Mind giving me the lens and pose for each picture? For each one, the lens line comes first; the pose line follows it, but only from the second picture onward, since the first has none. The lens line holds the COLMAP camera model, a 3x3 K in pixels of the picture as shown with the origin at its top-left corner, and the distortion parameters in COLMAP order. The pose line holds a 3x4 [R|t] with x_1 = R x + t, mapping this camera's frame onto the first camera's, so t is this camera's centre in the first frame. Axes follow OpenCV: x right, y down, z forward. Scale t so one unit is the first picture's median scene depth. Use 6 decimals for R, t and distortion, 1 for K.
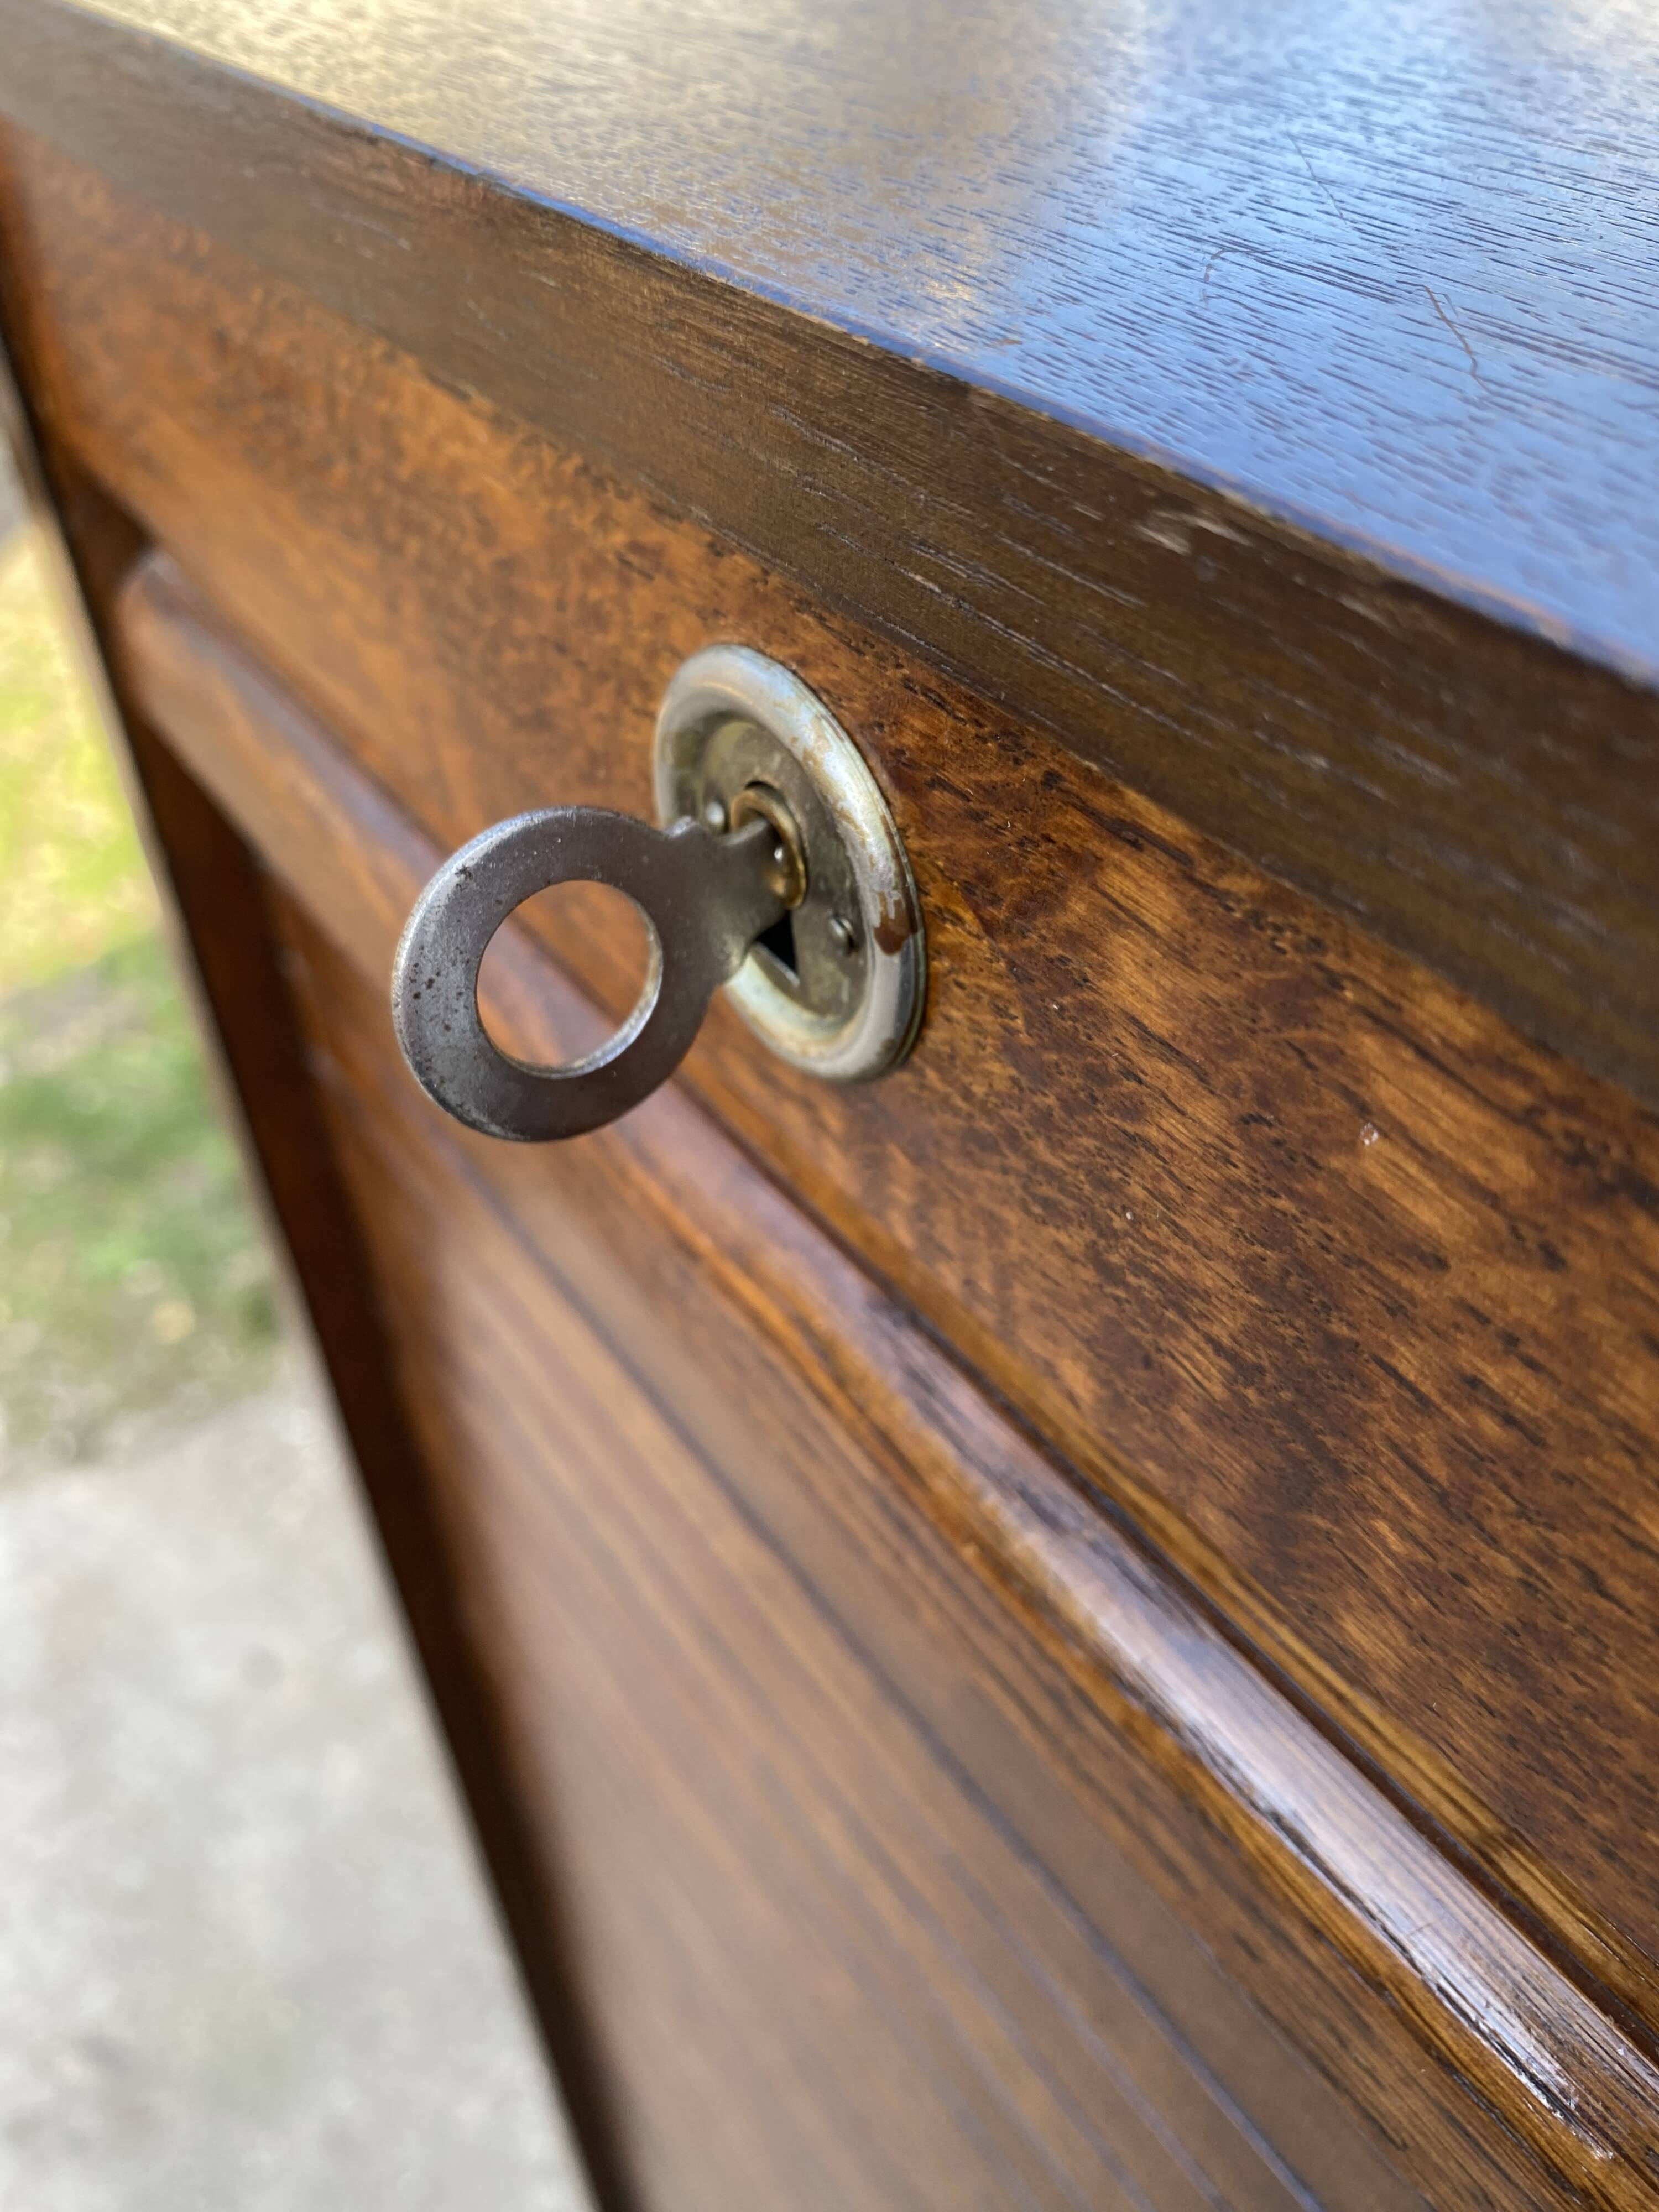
lens RADIAL K [[1764.1, 0, 835.8], [0, 1764.1, 1121.3], [0, 0, 1]] dist [0.040145, -0.017677]
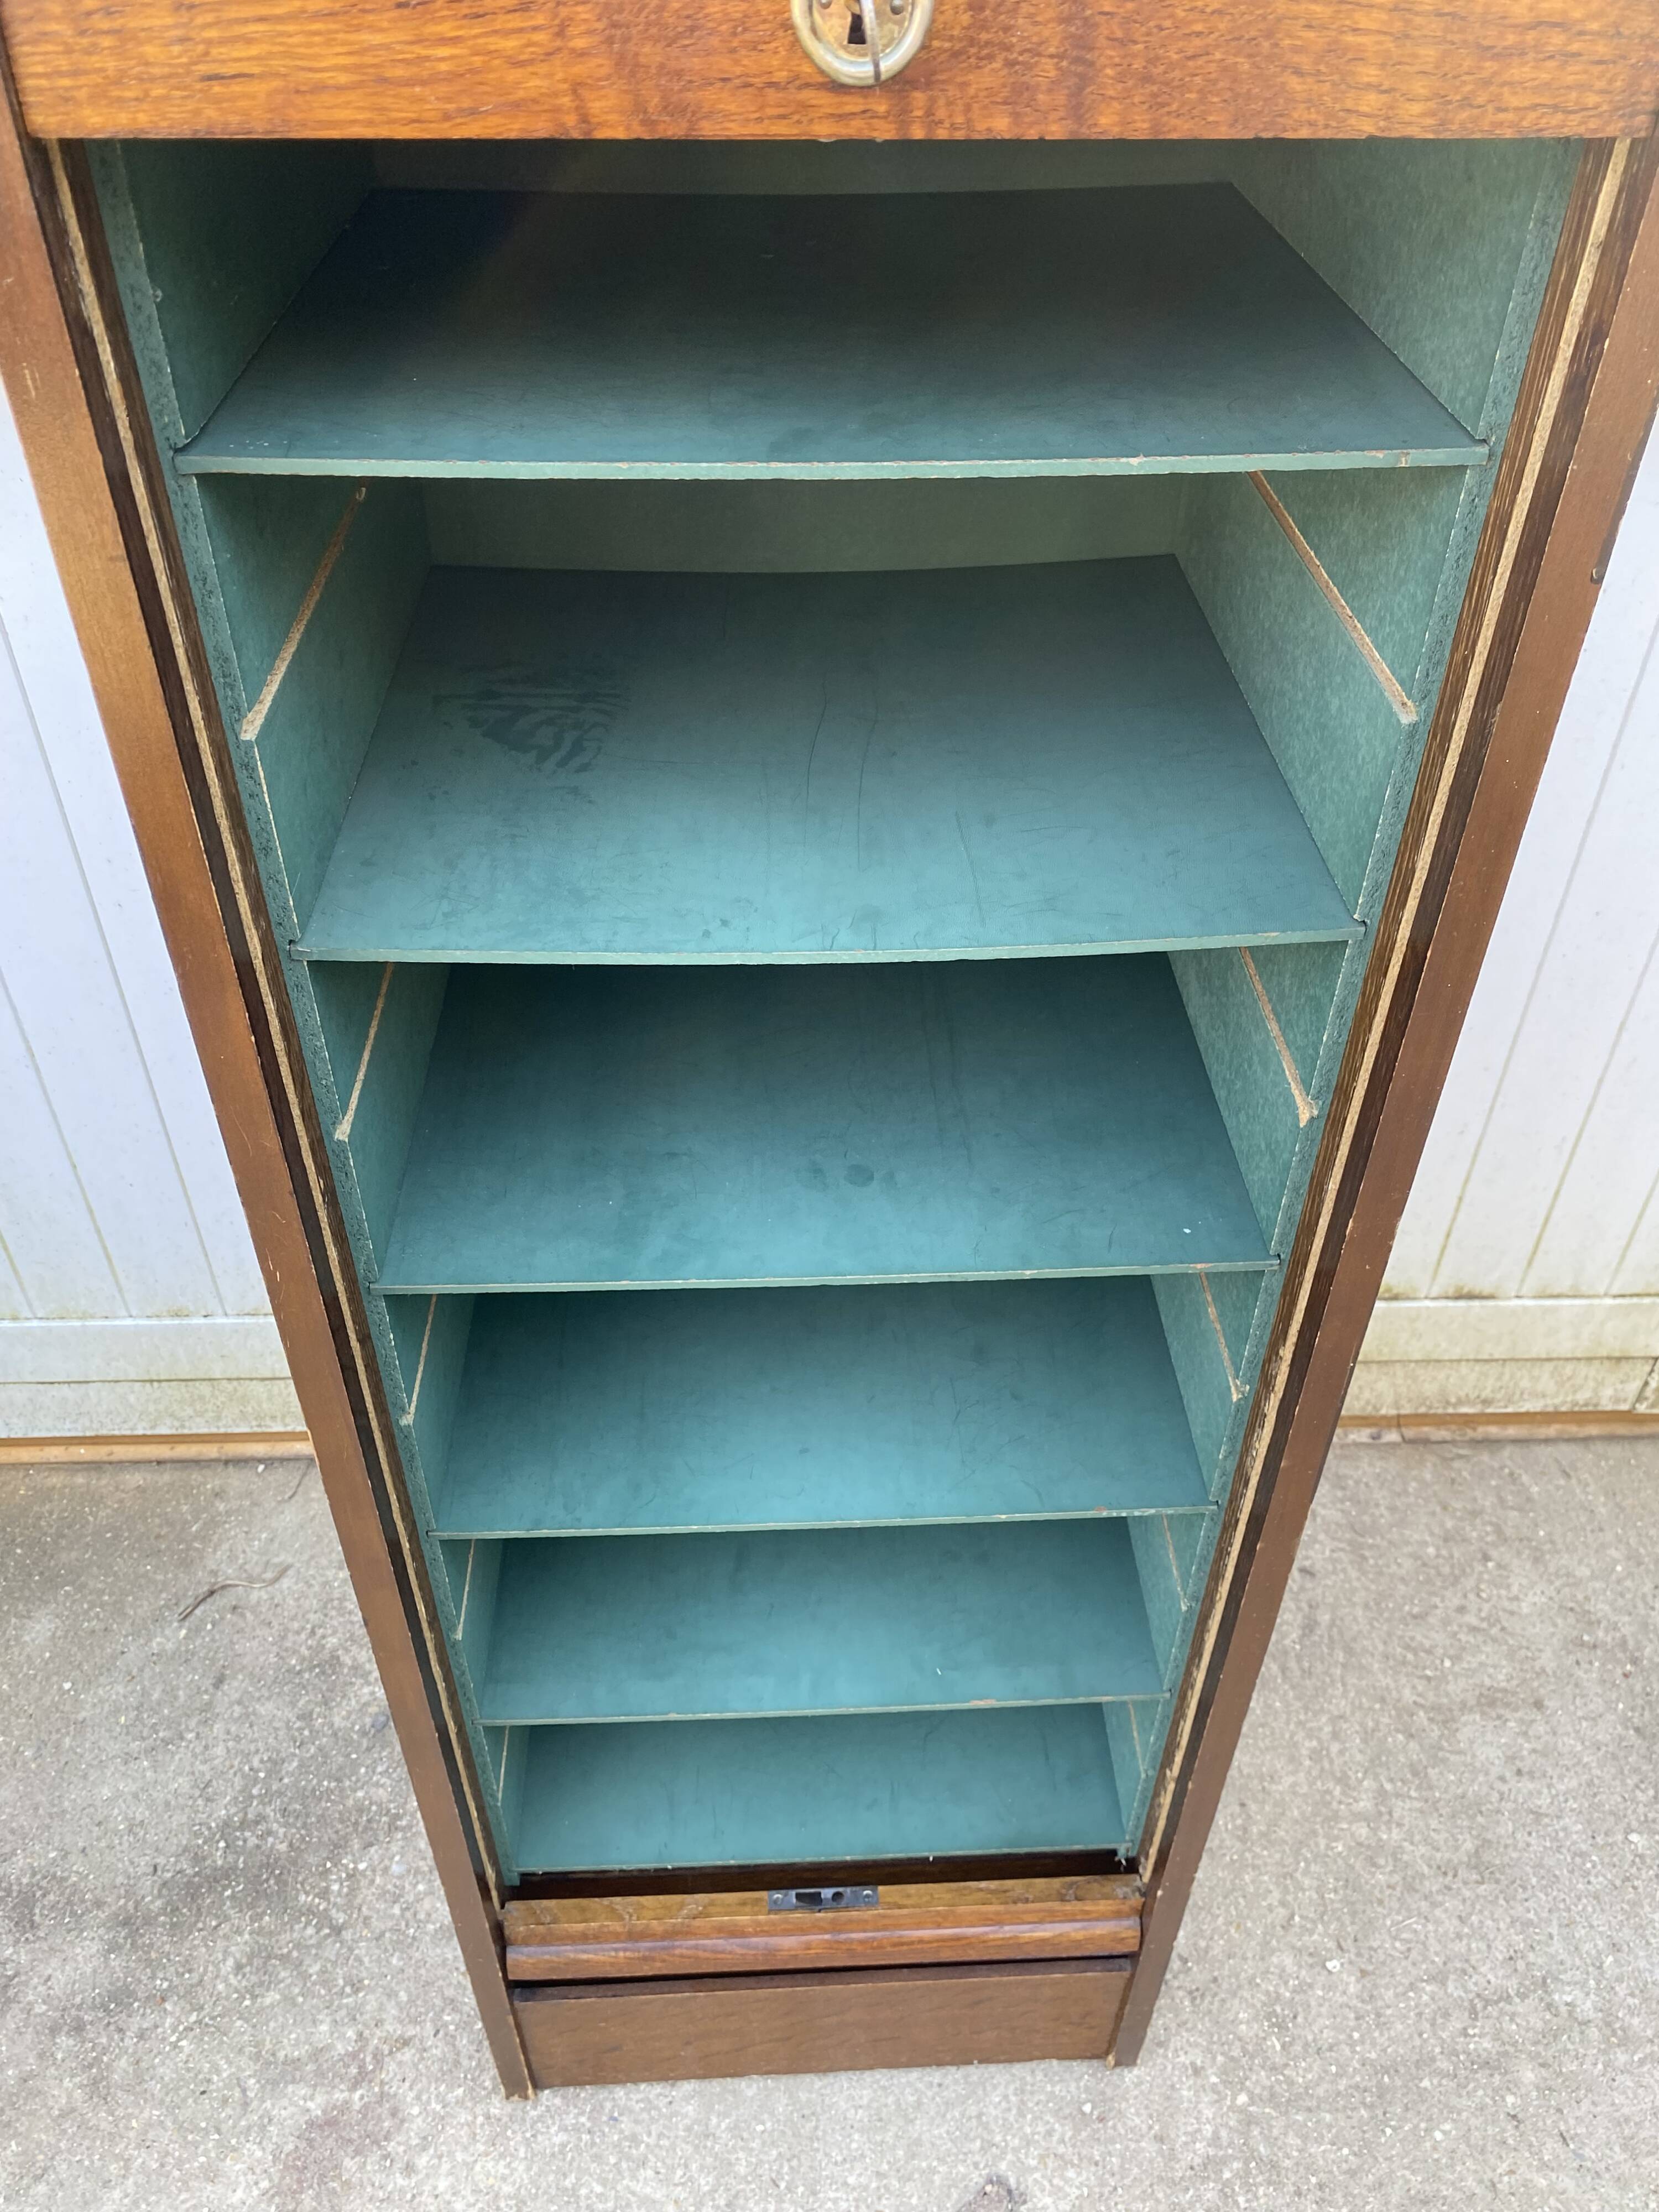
lens RADIAL K [[1695.8, 0, 842.6], [0, 1695.8, 1099.5], [0, 0, 1]] dist [0.019237, -0.016894]
pose [[0.529747, -0.519425, 0.670496, -4.137491], [0.551299, 0.811632, 0.193190, 1.121608], [-0.644545, 0.267302, 0.716318, -0.856015]]
